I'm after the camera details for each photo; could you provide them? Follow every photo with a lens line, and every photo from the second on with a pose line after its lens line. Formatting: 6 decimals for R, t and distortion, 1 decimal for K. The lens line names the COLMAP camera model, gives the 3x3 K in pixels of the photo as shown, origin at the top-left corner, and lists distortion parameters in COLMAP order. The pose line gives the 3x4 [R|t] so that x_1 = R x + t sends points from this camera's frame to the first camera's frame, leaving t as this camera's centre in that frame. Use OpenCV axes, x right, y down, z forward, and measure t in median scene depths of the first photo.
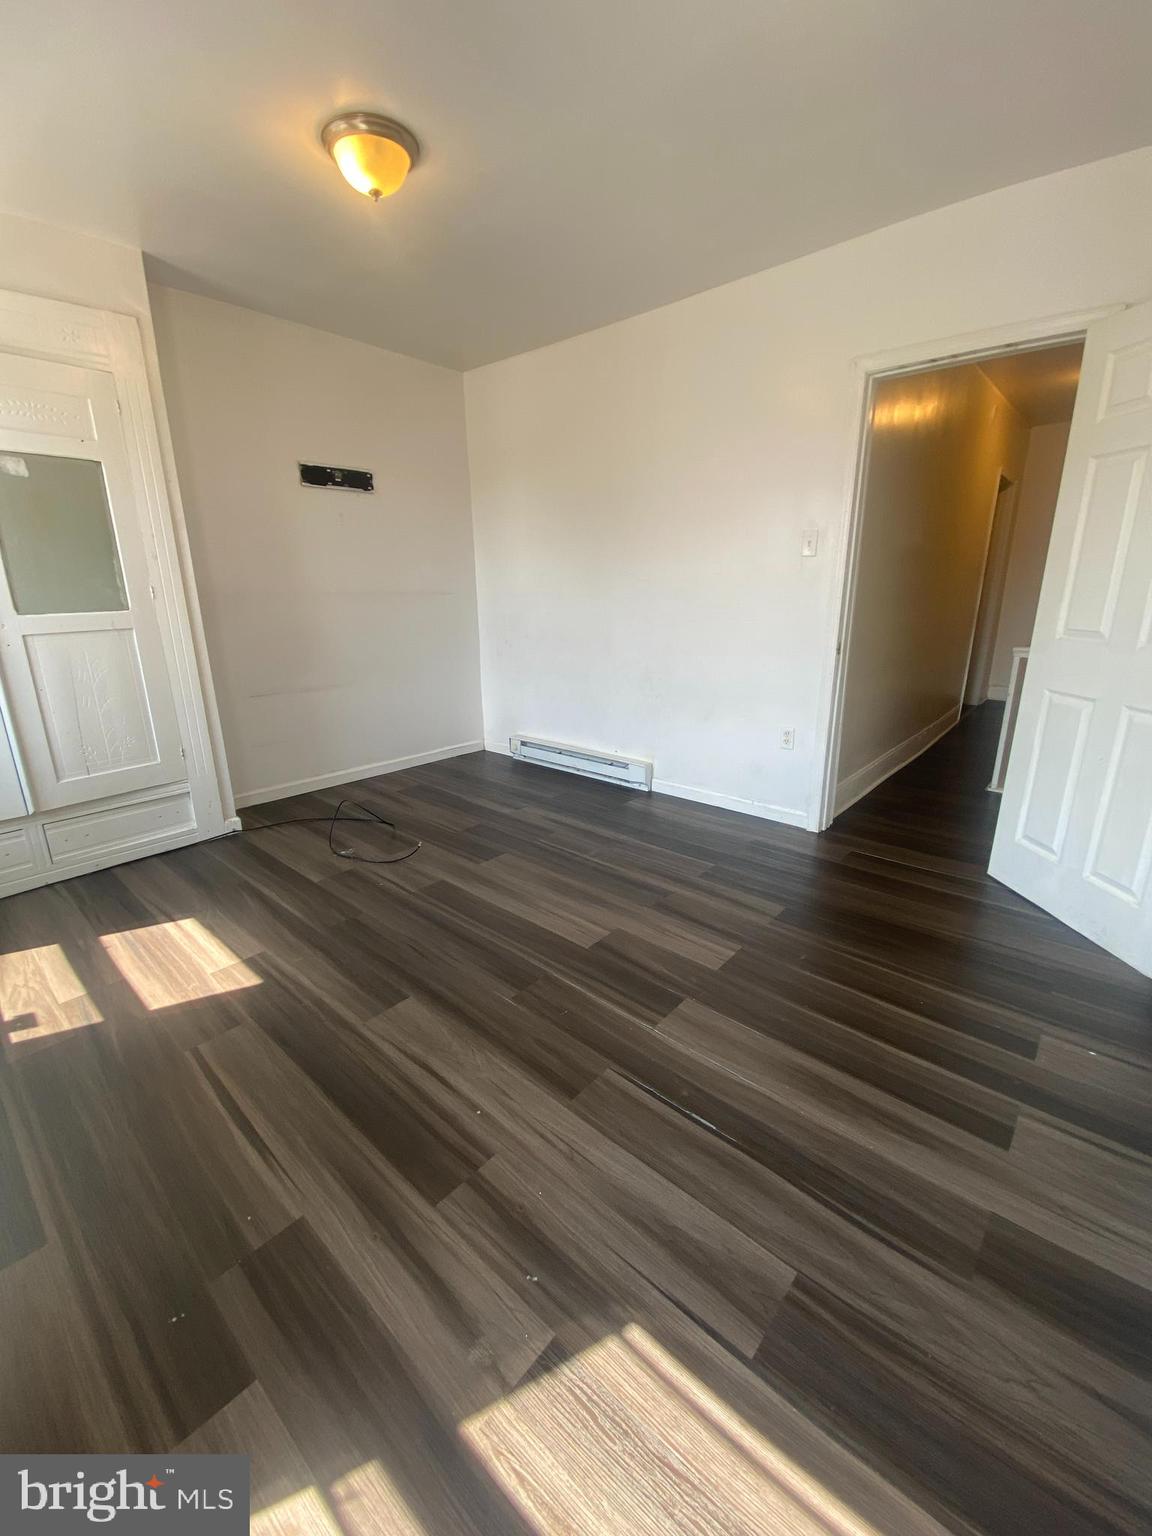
lens RADIAL K [[612.3, 0, 582.7], [0, 612.3, 761.3], [0, 0, 1]] dist [-0.001321, -0.003552]
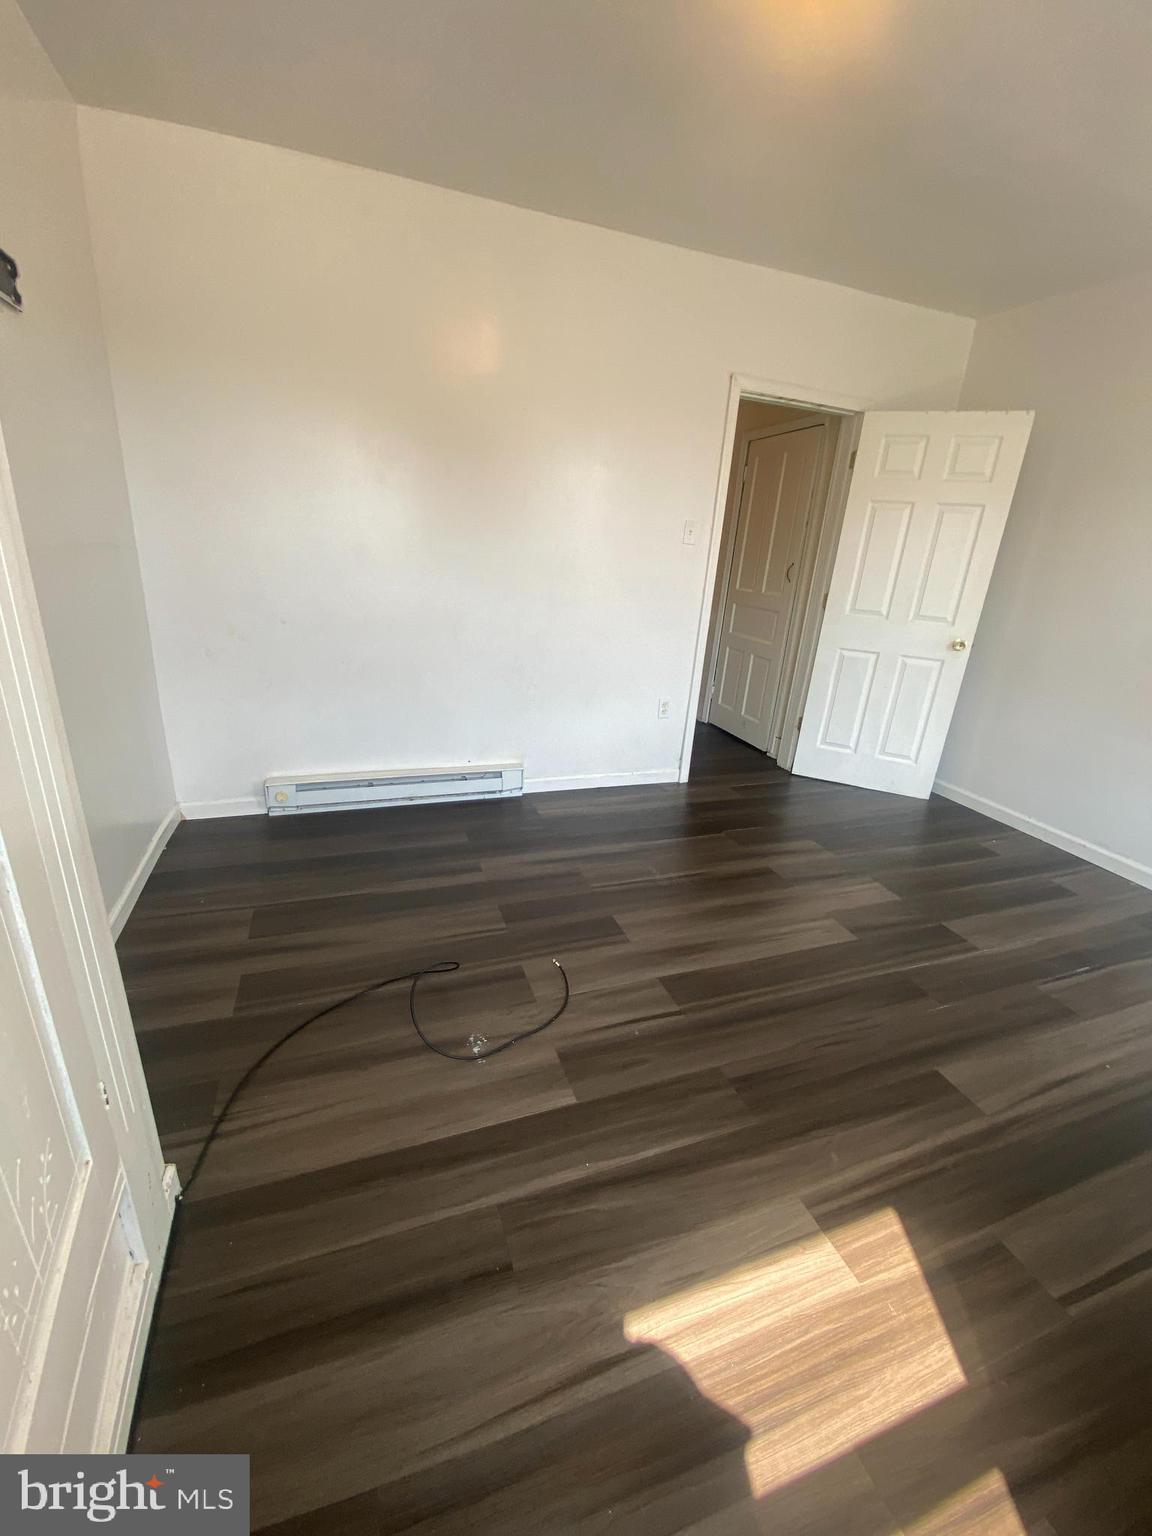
lens RADIAL K [[612.3, 0, 580.3], [0, 612.3, 760.4], [0, 0, 1]] dist [-0.001321, -0.003552]
pose [[0.491618, -0.255665, 0.832434, -0.803995], [0.172077, 0.965602, 0.194940, -0.220555], [-0.853640, 0.047407, 0.518702, 0.654433]]
